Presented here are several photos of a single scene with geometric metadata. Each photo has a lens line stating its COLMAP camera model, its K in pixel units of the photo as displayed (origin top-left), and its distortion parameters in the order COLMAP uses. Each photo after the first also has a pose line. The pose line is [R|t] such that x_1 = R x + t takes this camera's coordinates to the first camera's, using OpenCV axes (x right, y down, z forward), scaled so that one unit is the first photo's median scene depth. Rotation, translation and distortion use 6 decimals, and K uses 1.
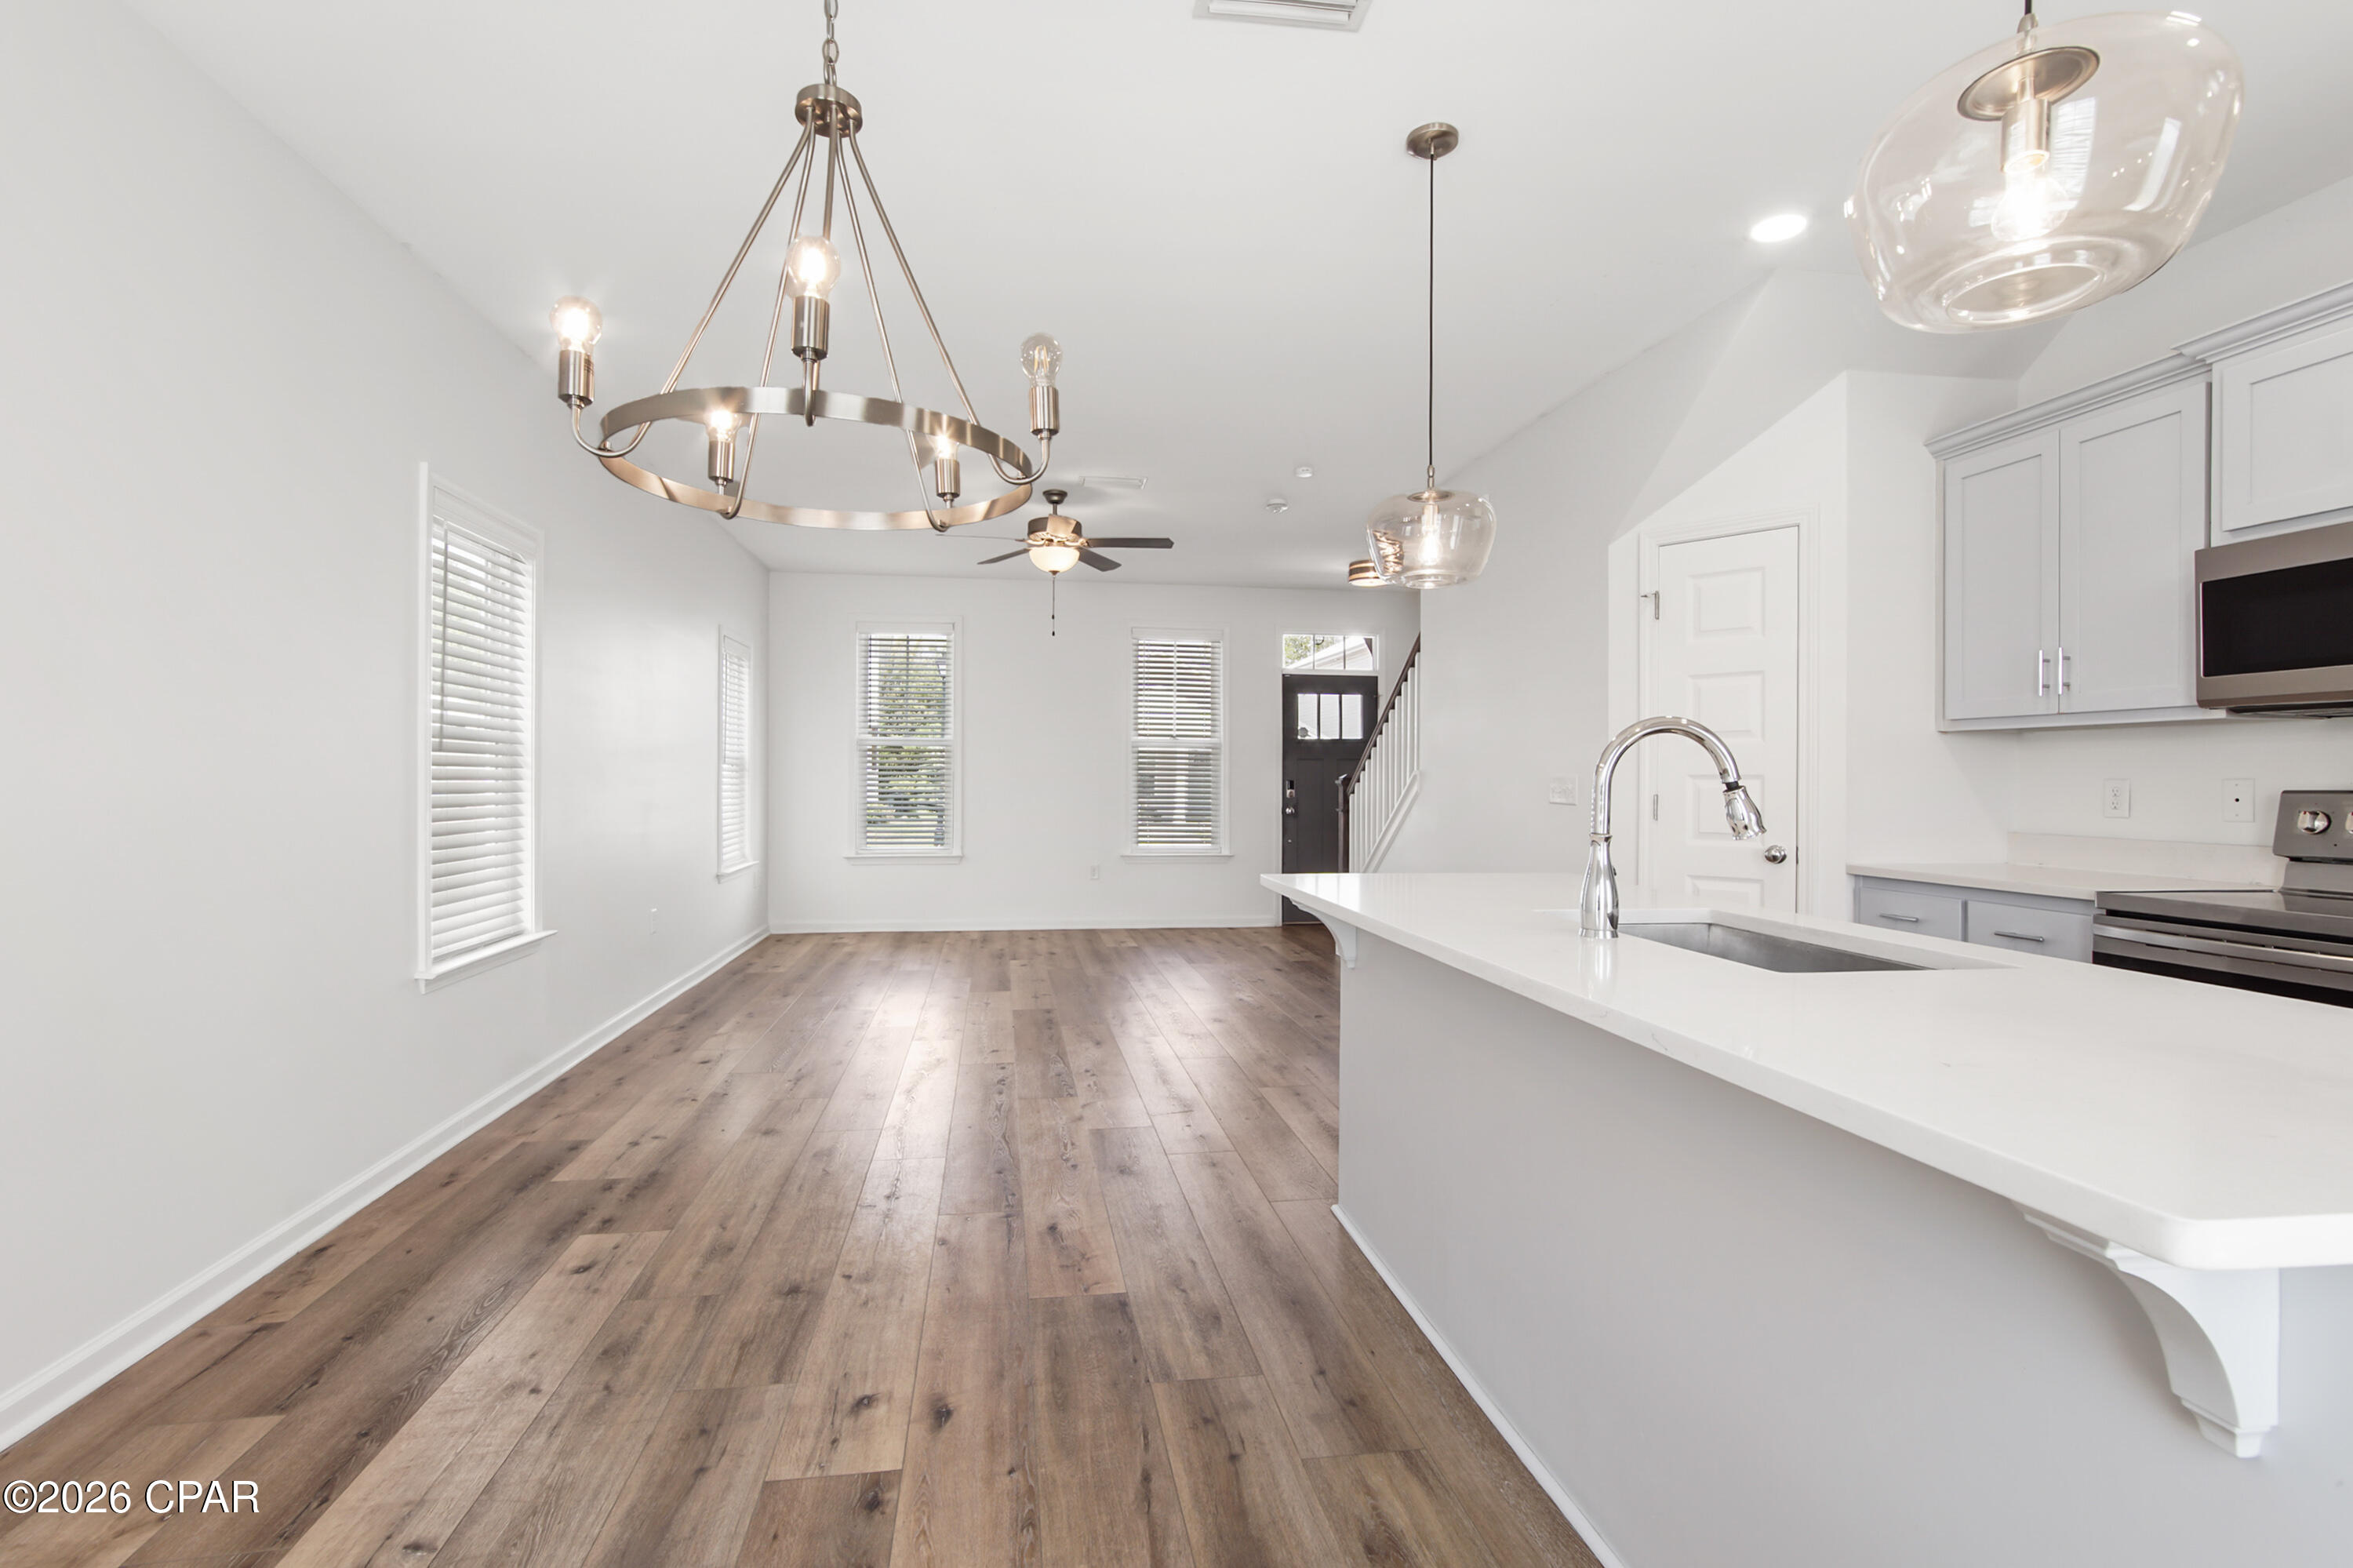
lens RADIAL K [[1066.3, 0, 1159.4], [0, 1066.3, 780.8], [0, 0, 1]] dist [-0.012820, 0.006130]
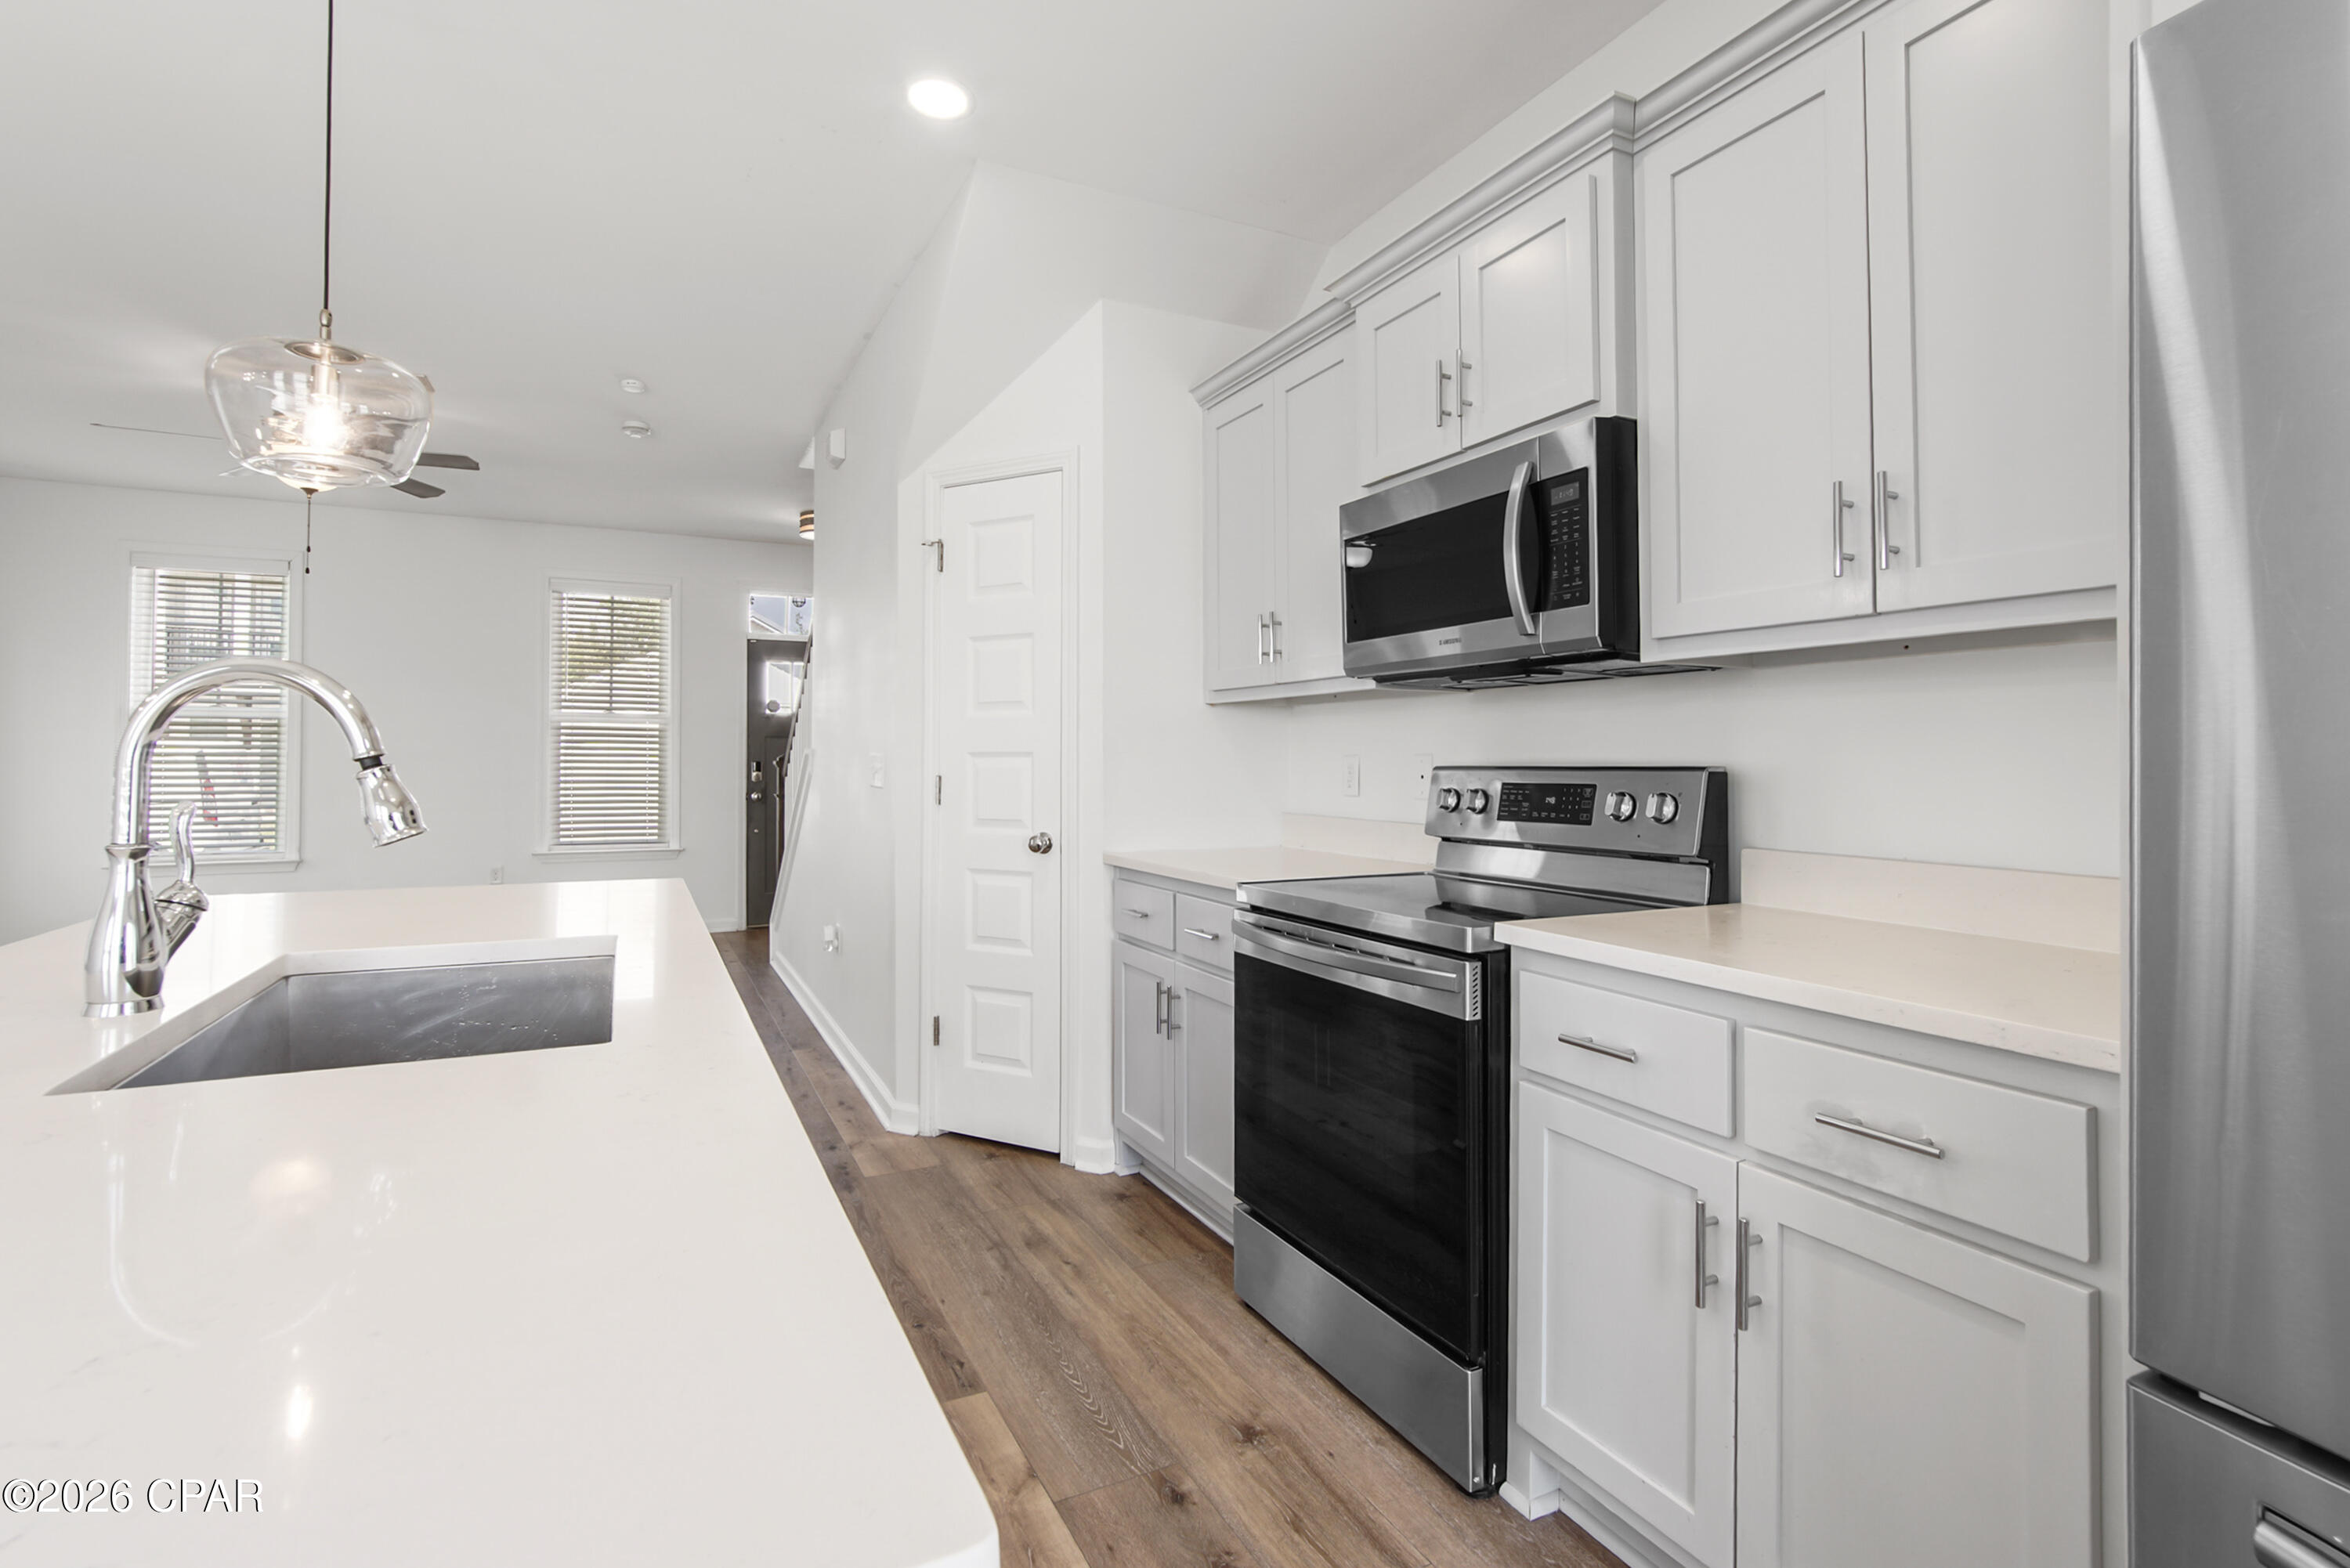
lens RADIAL K [[1102.9, 0, 1172.2], [0, 1102.9, 742.0], [0, 0, 1]] dist [-0.018813, 0.000066]
pose [[0.950704, 0.000116, 0.310099, 0.408937], [0.005282, 0.999849, -0.016569, 0.001679], [-0.310054, 0.017390, 0.950560, 0.106298]]
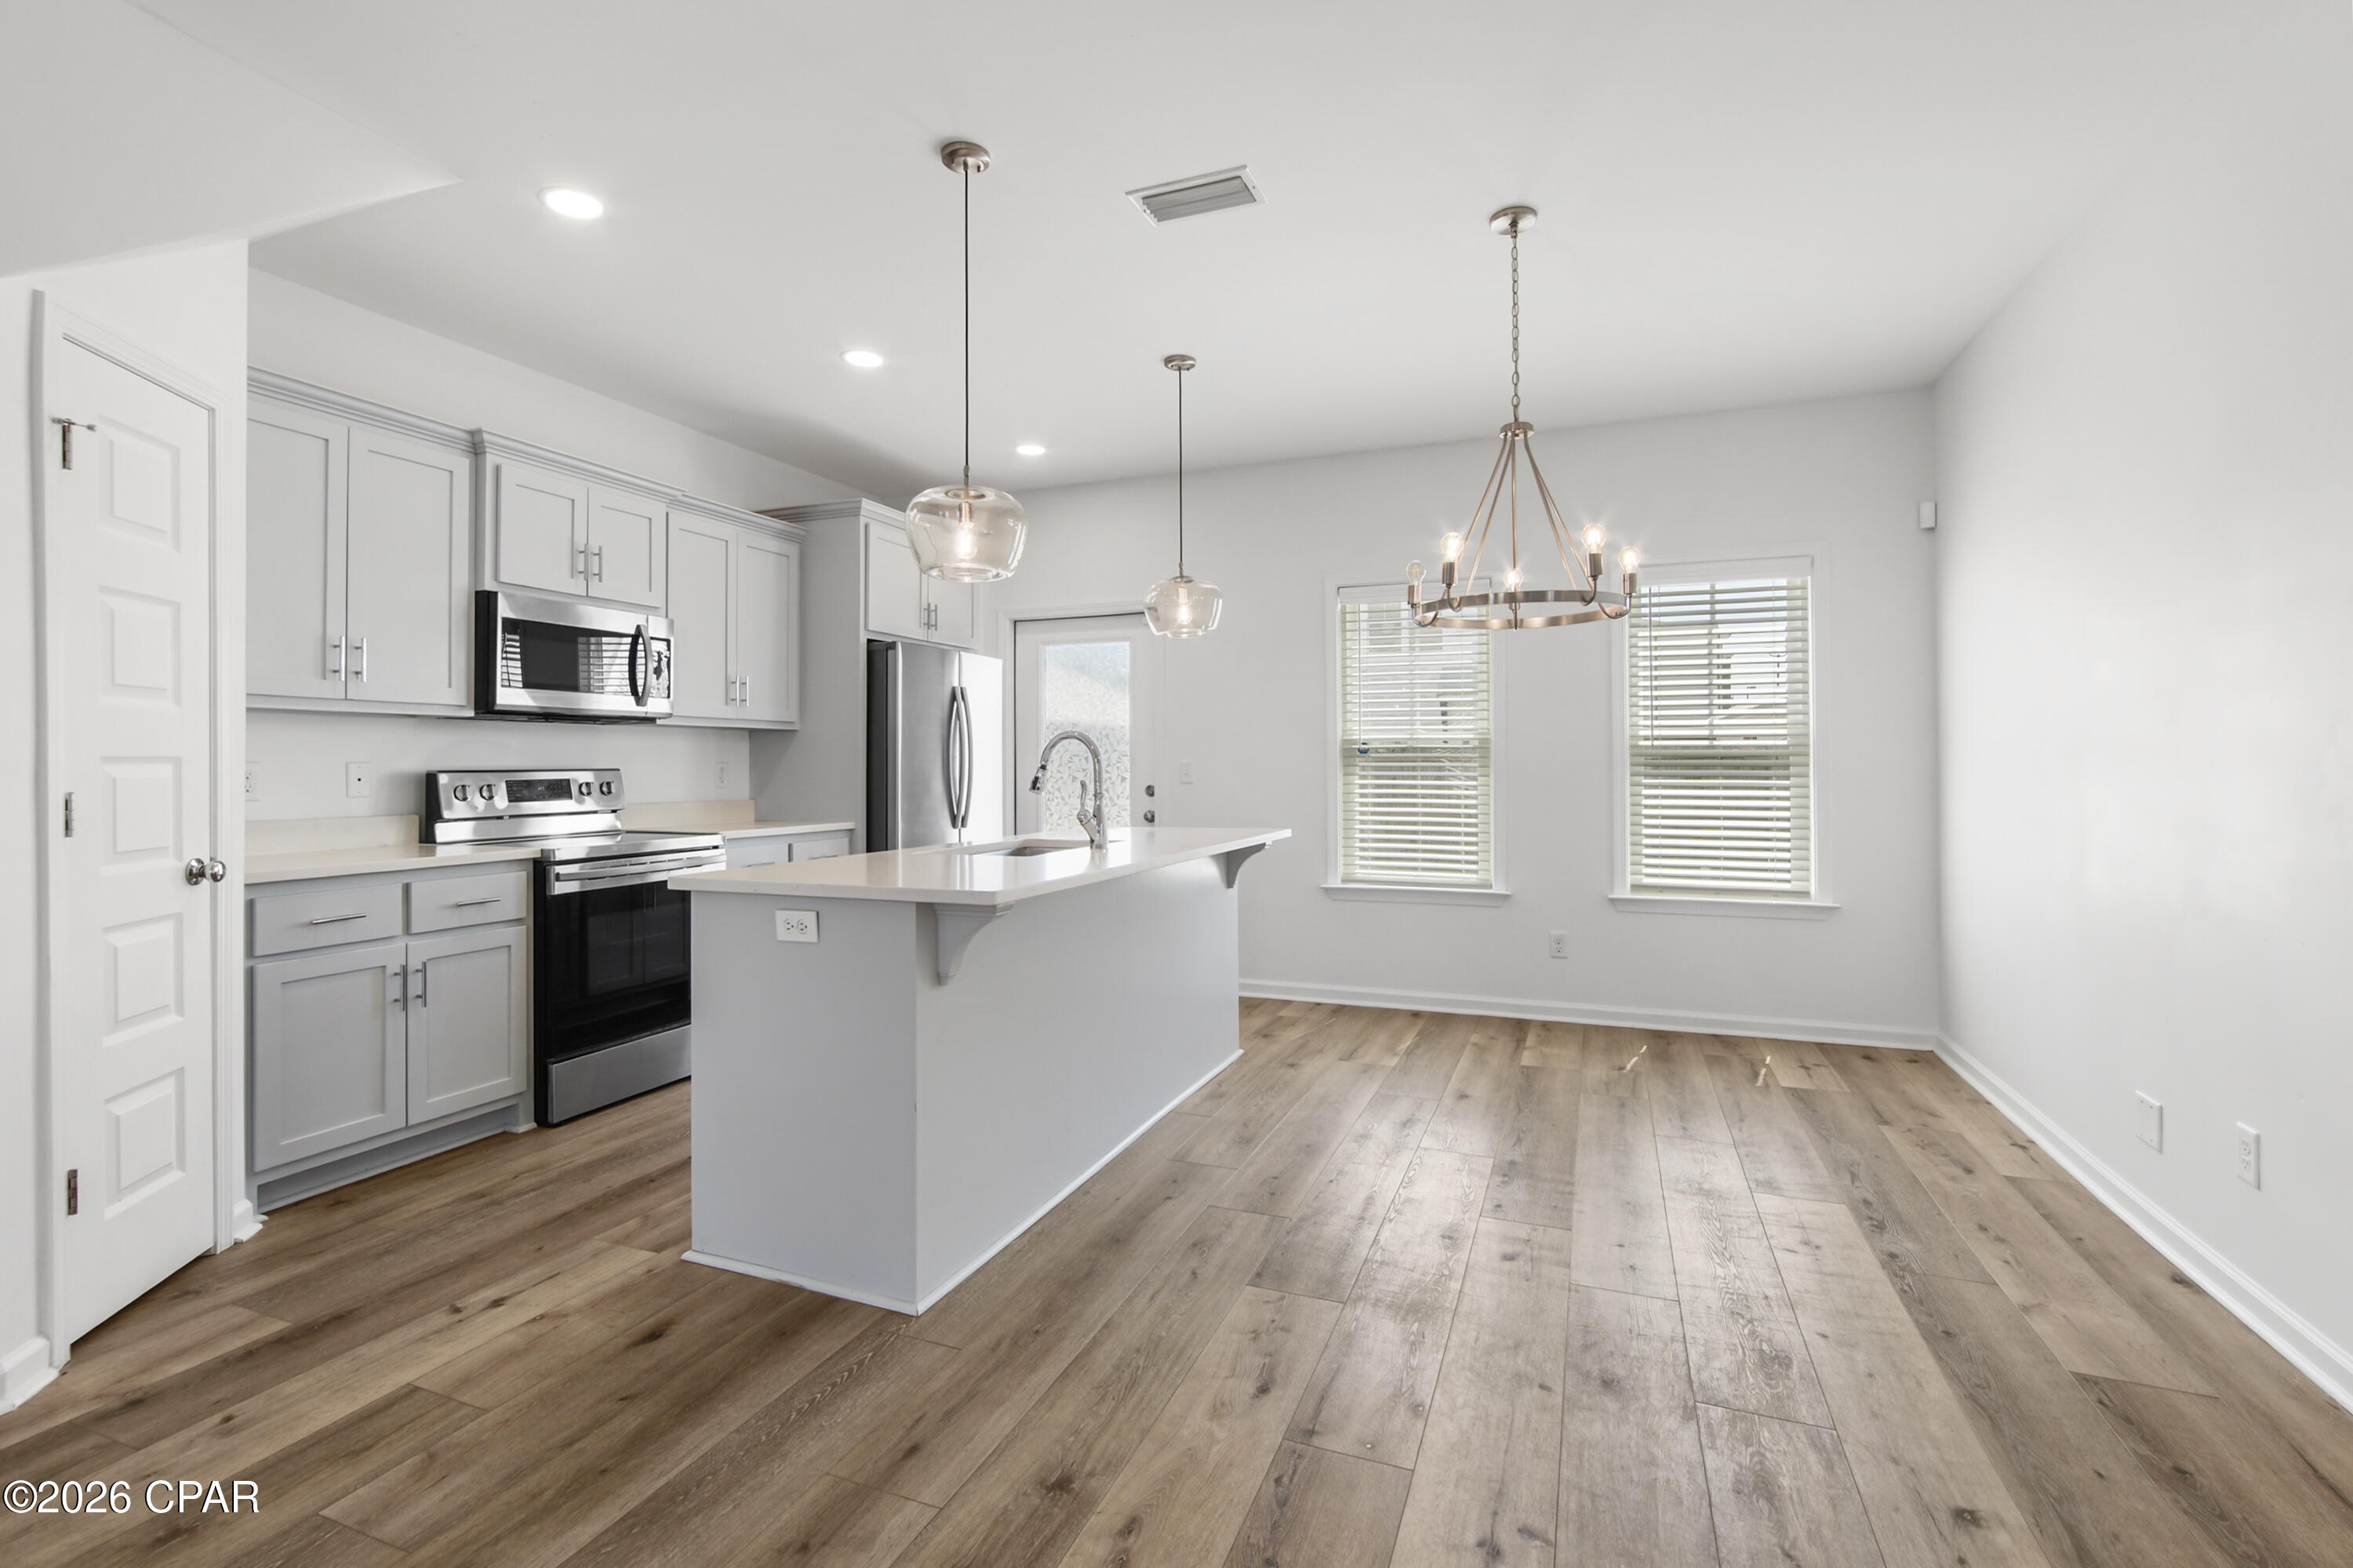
lens RADIAL K [[1073.3, 0, 1167.1], [0, 1073.3, 756.0], [0, 0, 1]] dist [-0.005566, 0.000170]
pose [[-0.864847, 0.000916, 0.502035, -0.321471], [-0.001170, 0.999992, -0.003840, -0.004374], [-0.502034, -0.003909, -0.864839, 1.307507]]
